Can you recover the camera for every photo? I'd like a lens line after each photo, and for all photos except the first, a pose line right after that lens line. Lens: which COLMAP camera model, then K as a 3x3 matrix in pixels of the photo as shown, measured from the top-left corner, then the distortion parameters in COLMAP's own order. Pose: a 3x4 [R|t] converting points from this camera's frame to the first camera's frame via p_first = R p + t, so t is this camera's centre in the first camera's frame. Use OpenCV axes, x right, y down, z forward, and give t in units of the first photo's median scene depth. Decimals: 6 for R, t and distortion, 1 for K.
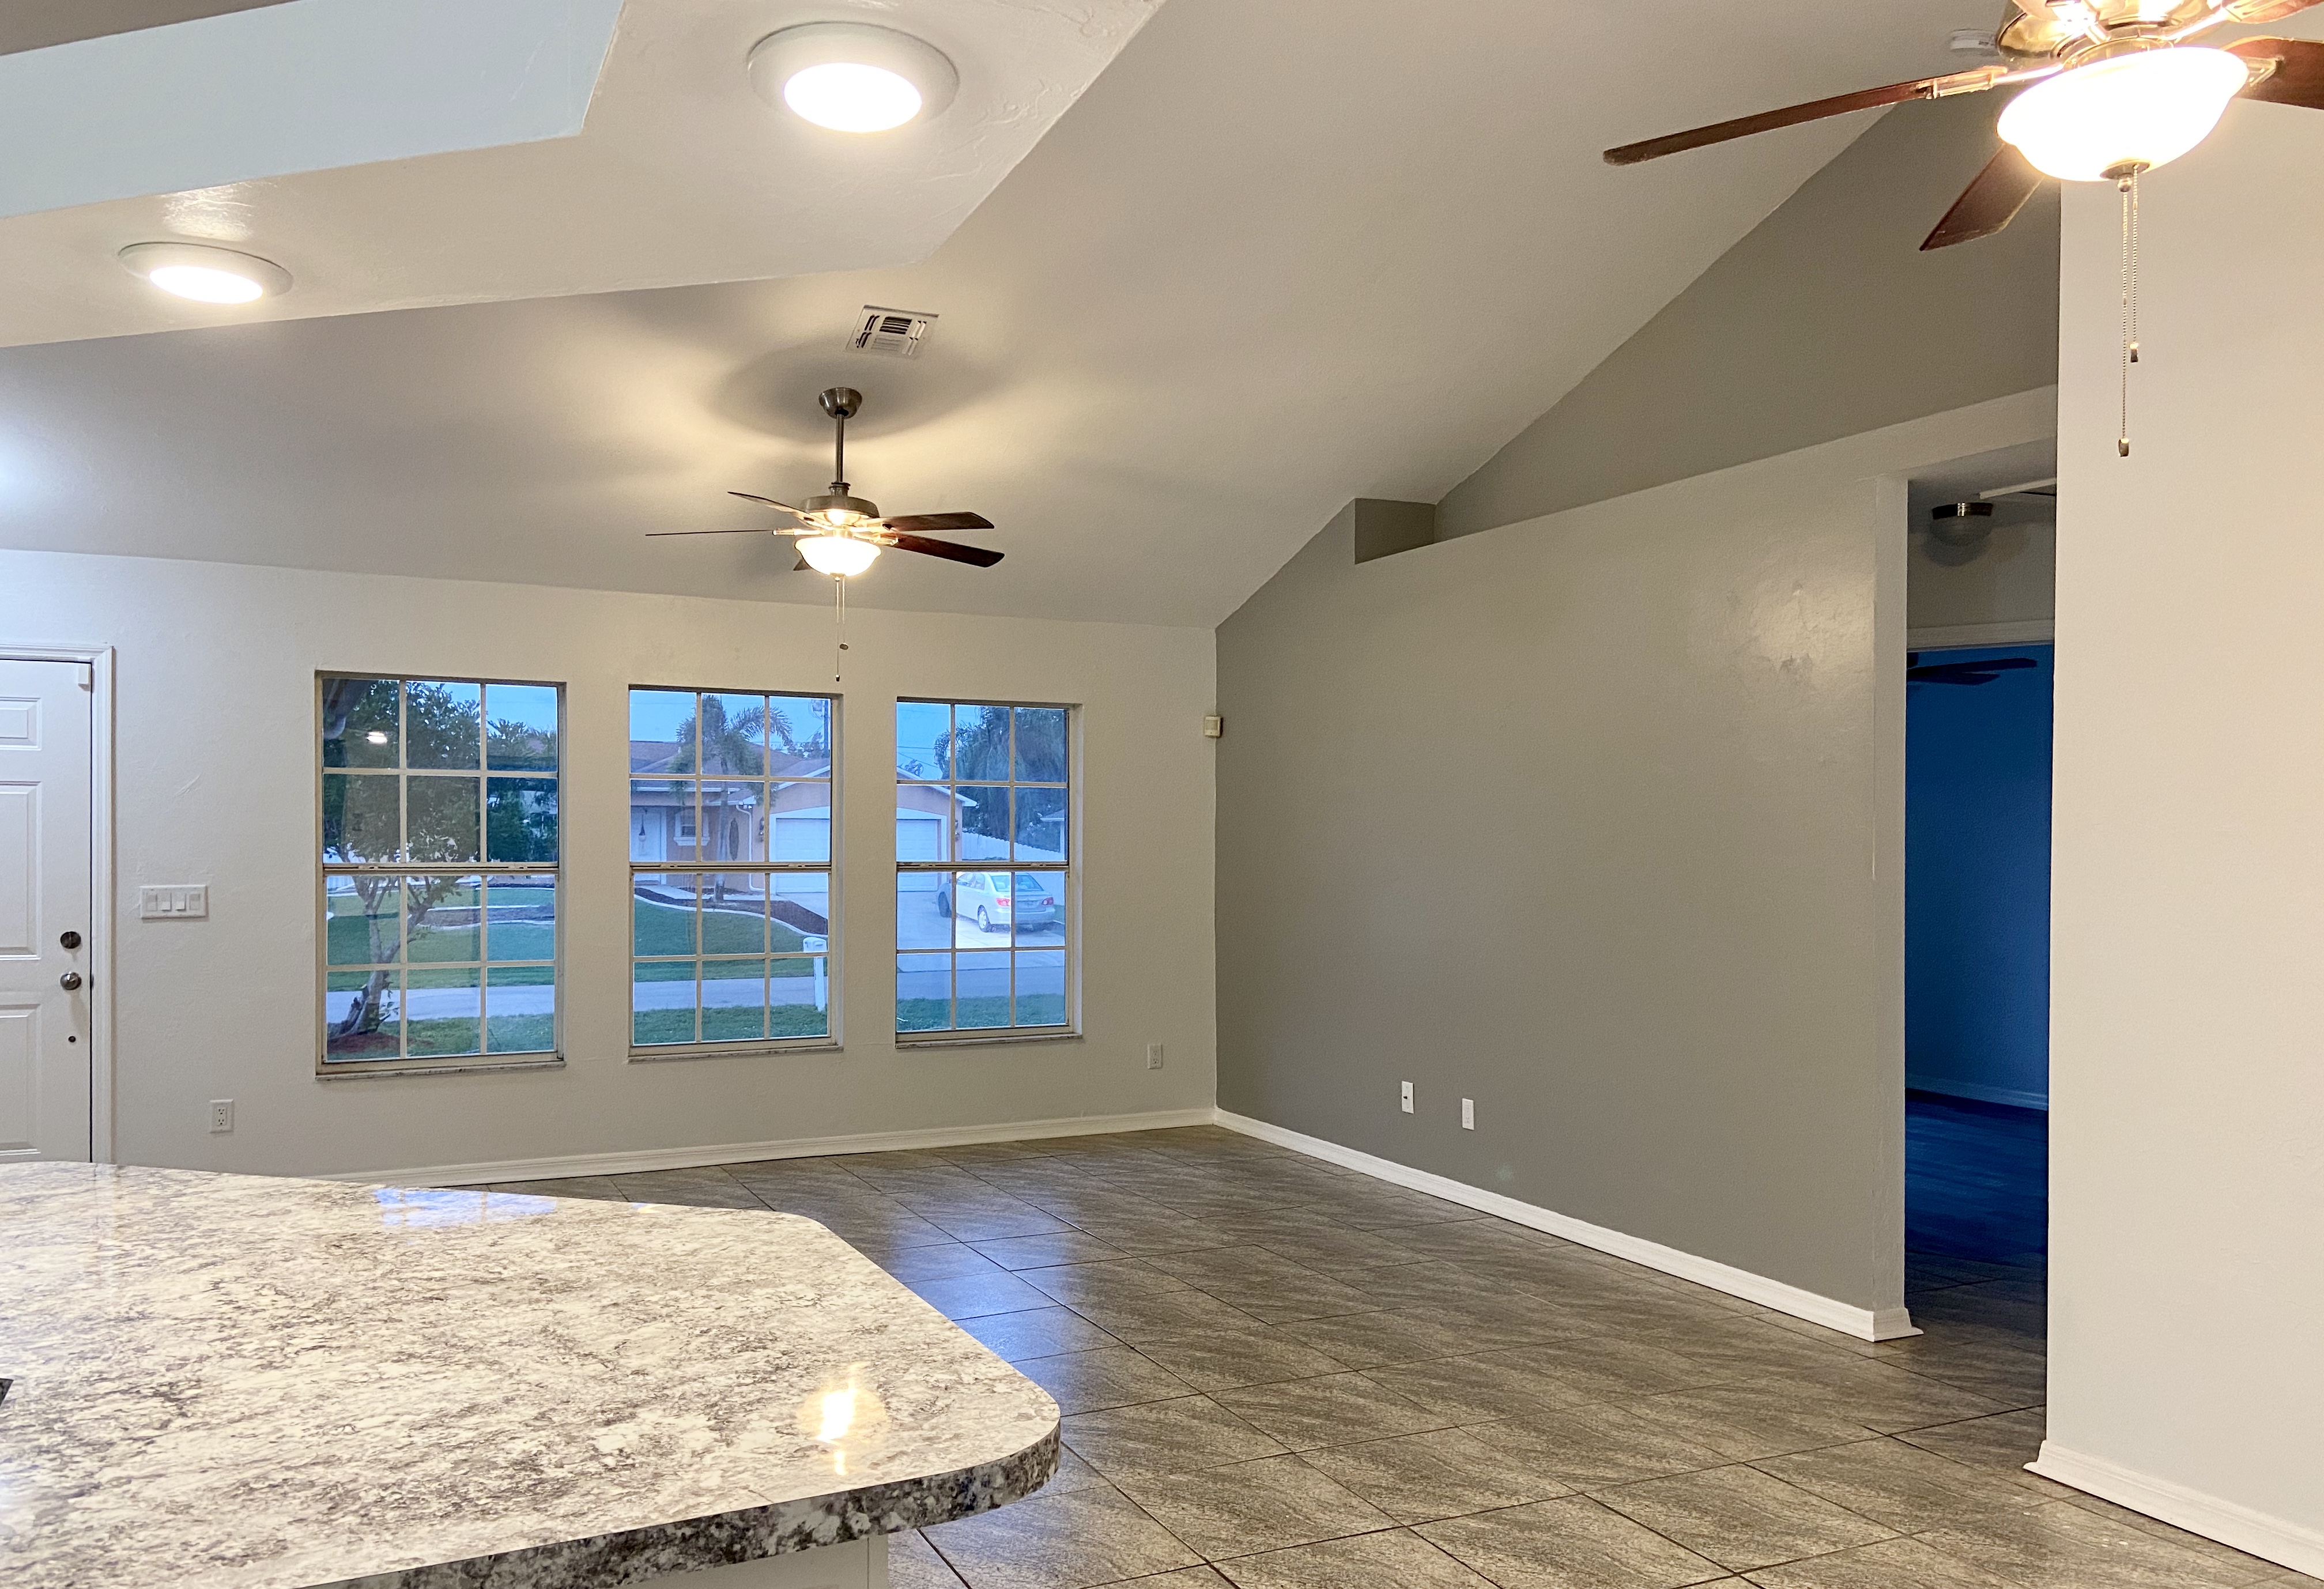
lens RADIAL K [[1745.6, 0, 1160.8], [0, 1745.6, 863.1], [0, 0, 1]] dist [0.140399, -0.182143]
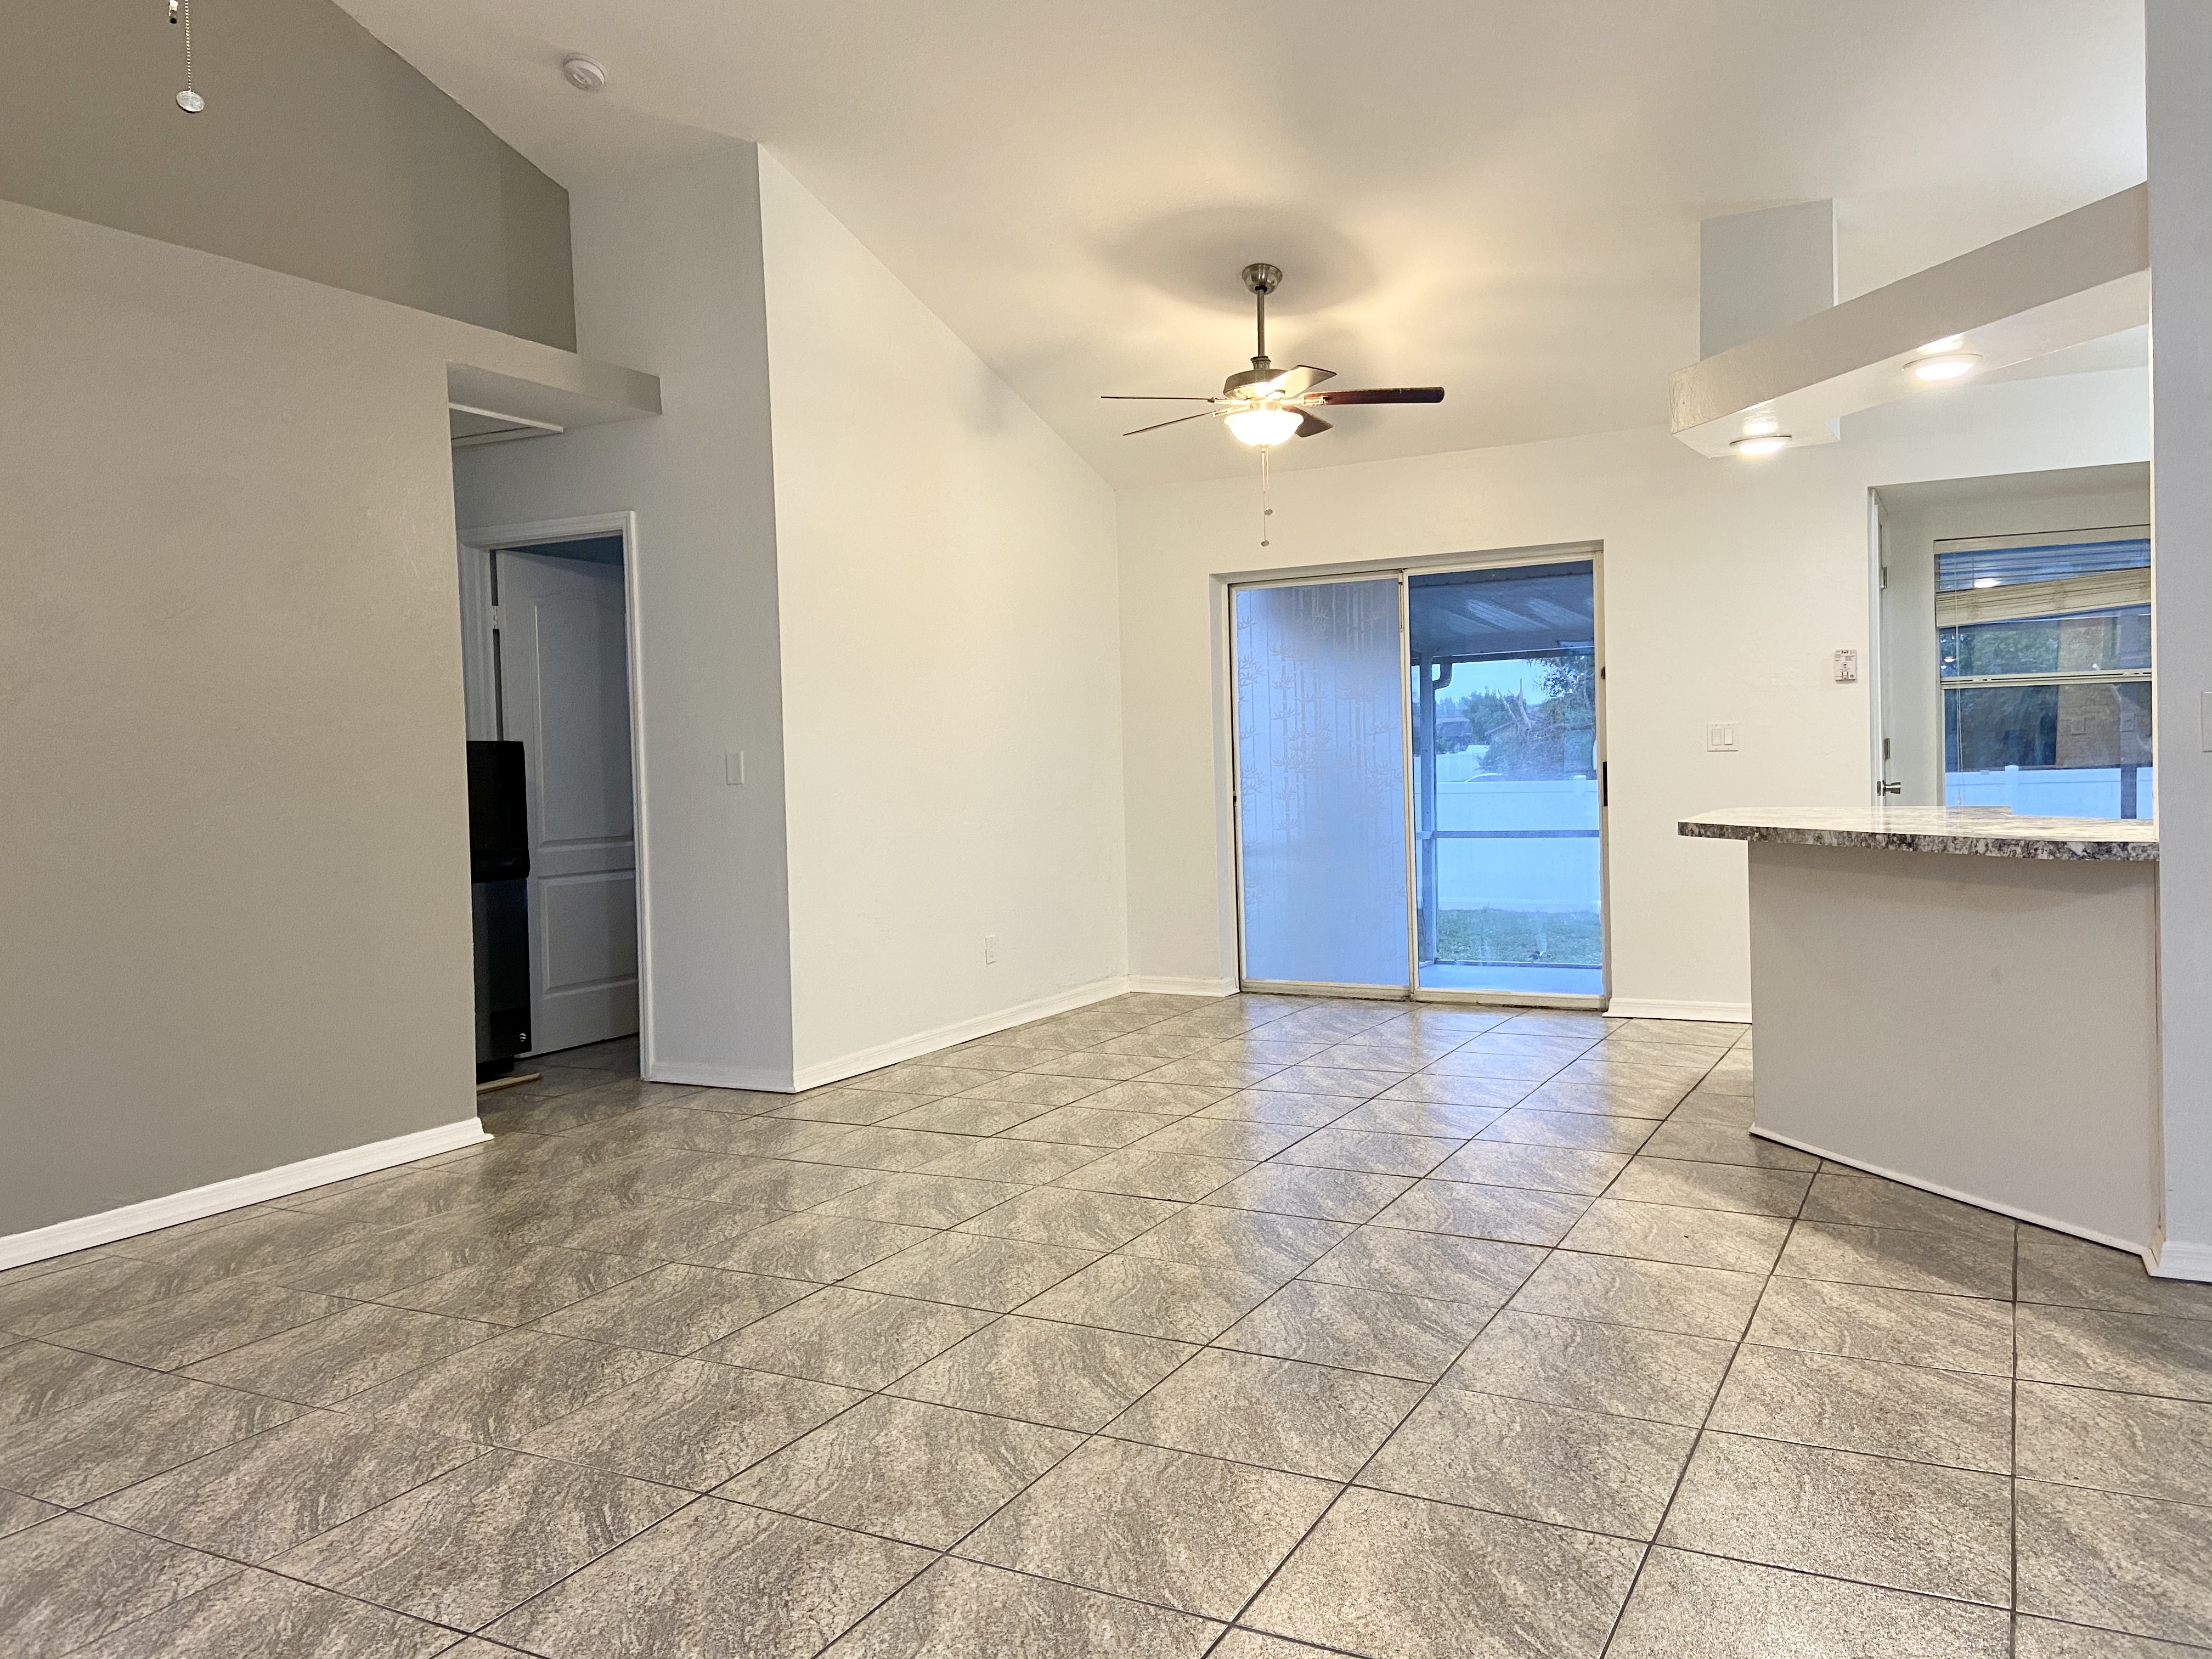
lens RADIAL K [[1670.7, 0, 1106.0], [0, 1670.7, 829.5], [0, 0, 1]] dist [0.109560, -0.135566]
pose [[-0.588922, -0.020346, 0.807933, -0.586140], [0.041408, 0.997610, 0.055306, 0.026380], [-0.807128, 0.066025, -0.586673, 1.111522]]
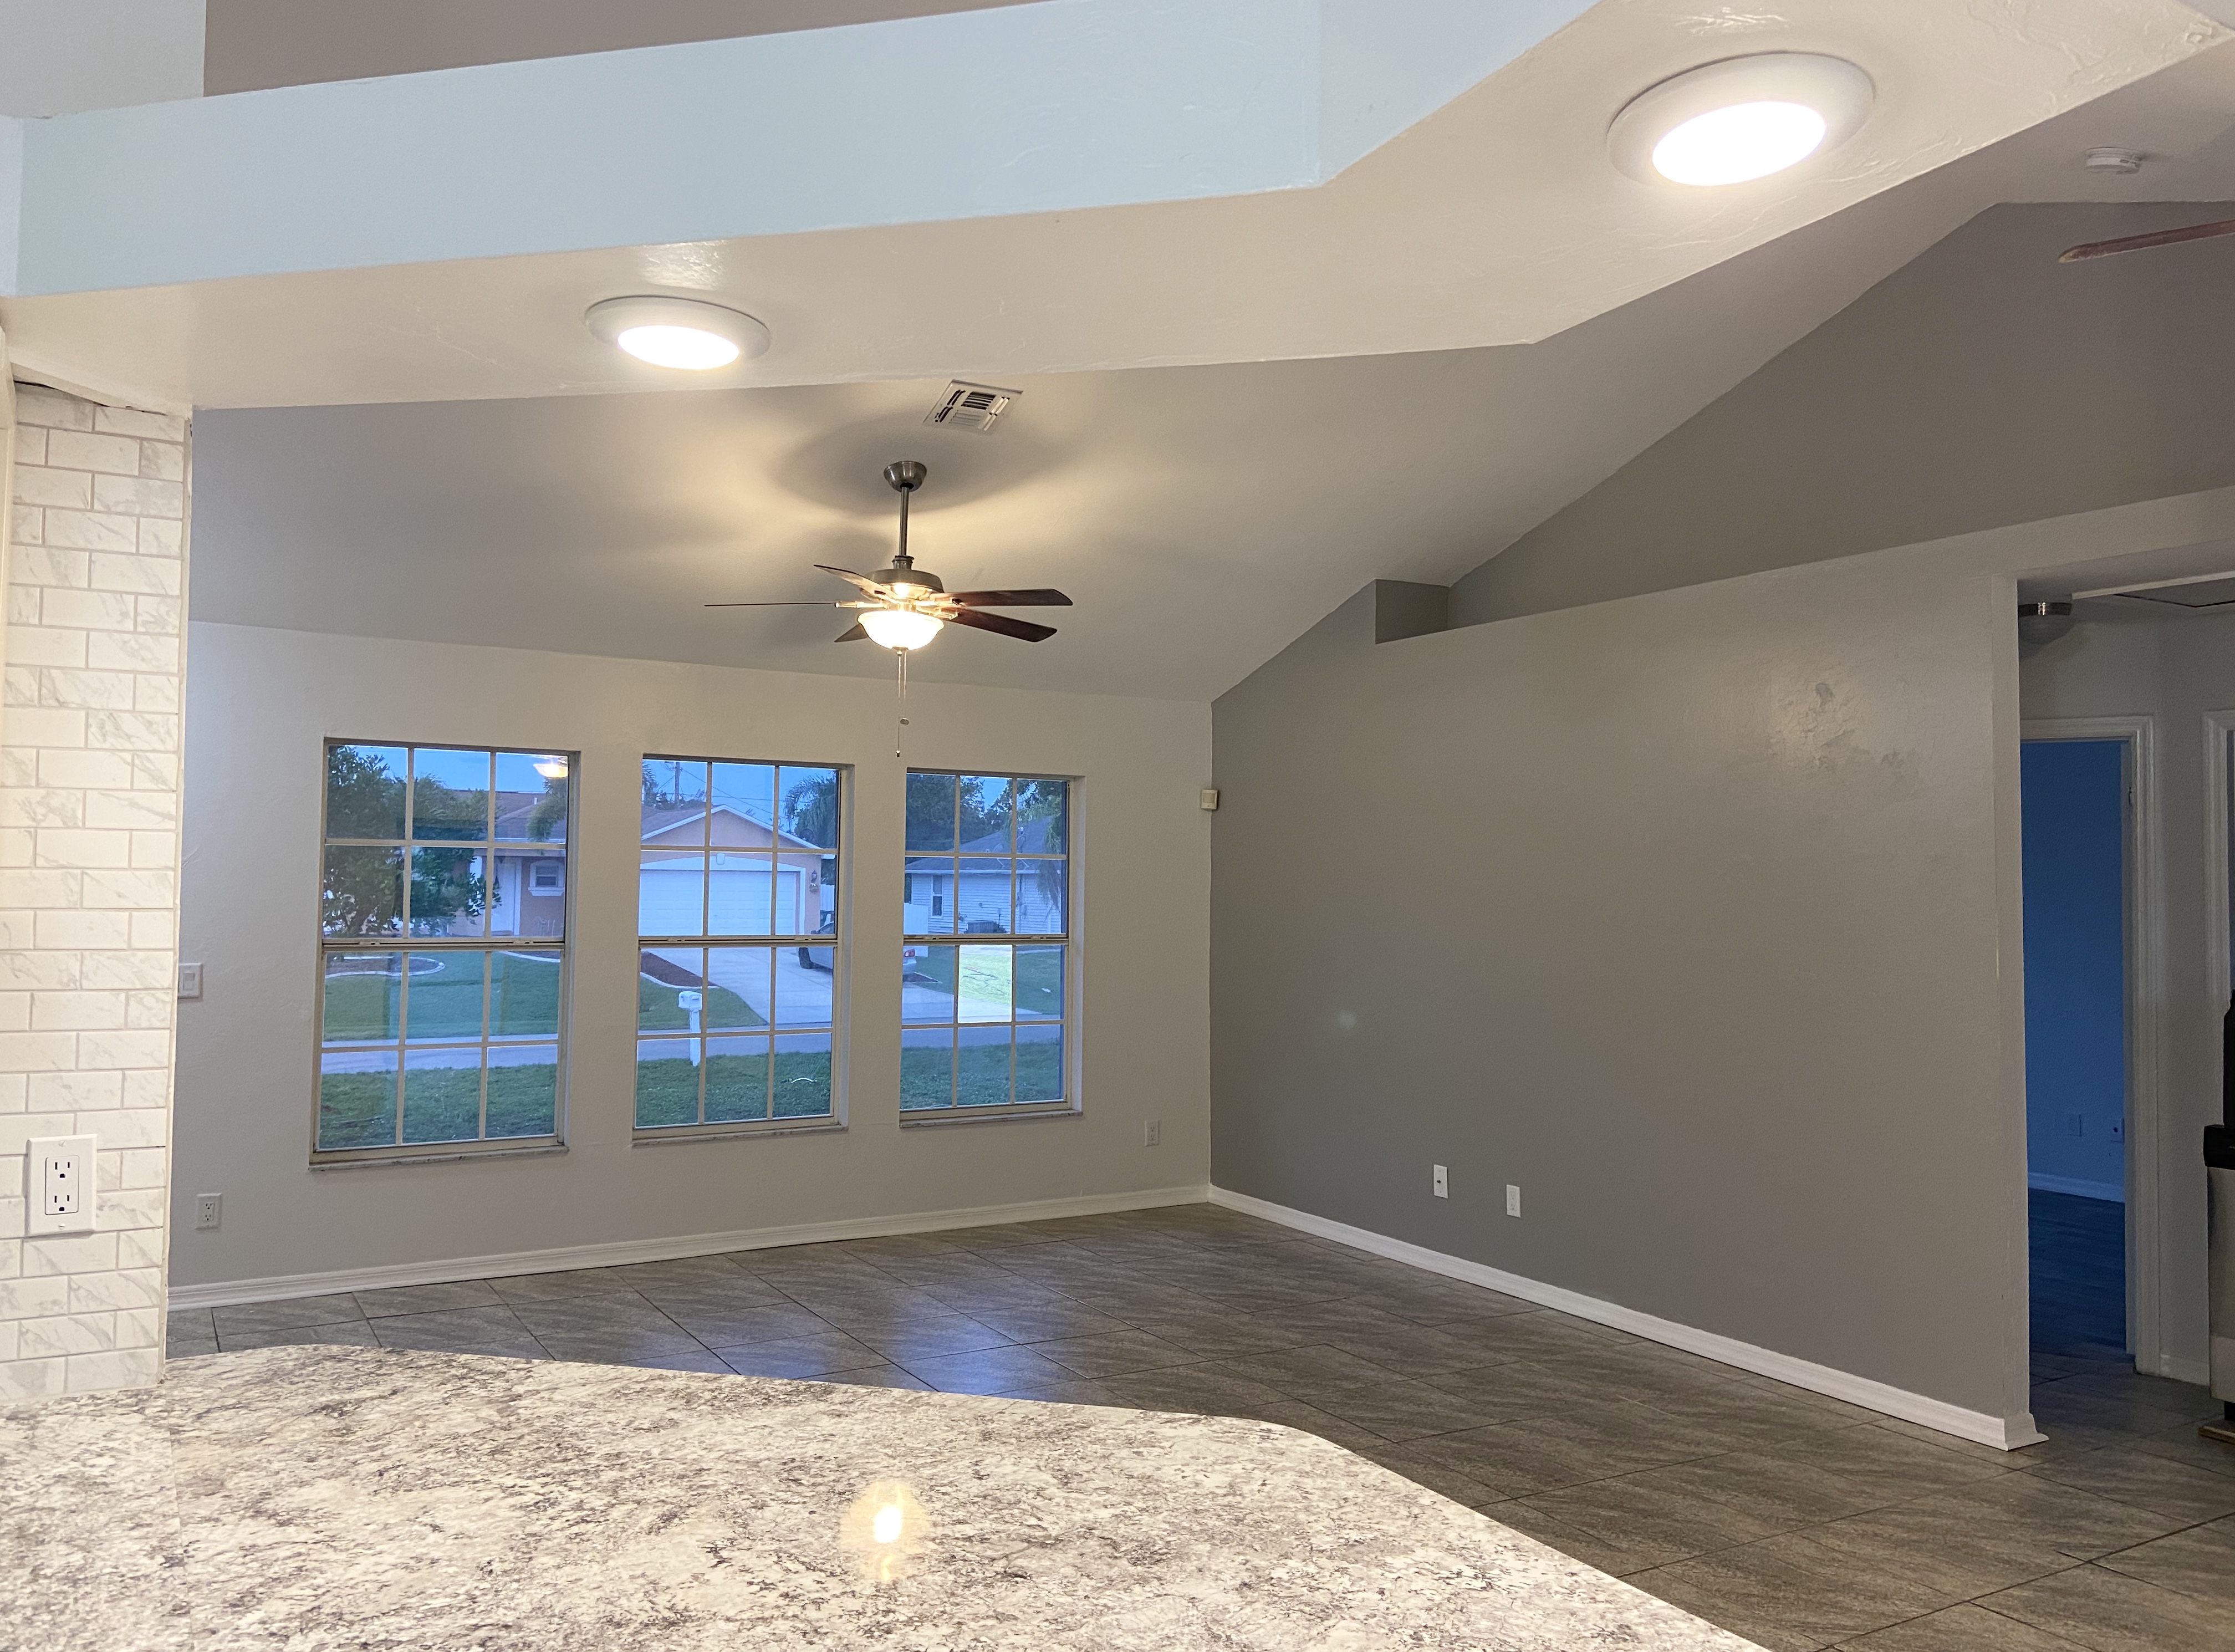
lens RADIAL K [[1680.7, 0, 1117.5], [0, 1680.7, 826.0], [0, 0, 1]] dist [0.130465, -0.162426]
pose [[0.997087, 0.010693, 0.075515, -0.139271], [-0.006823, 0.998659, -0.051319, -0.019167], [-0.075963, 0.050654, 0.995823, 0.065671]]
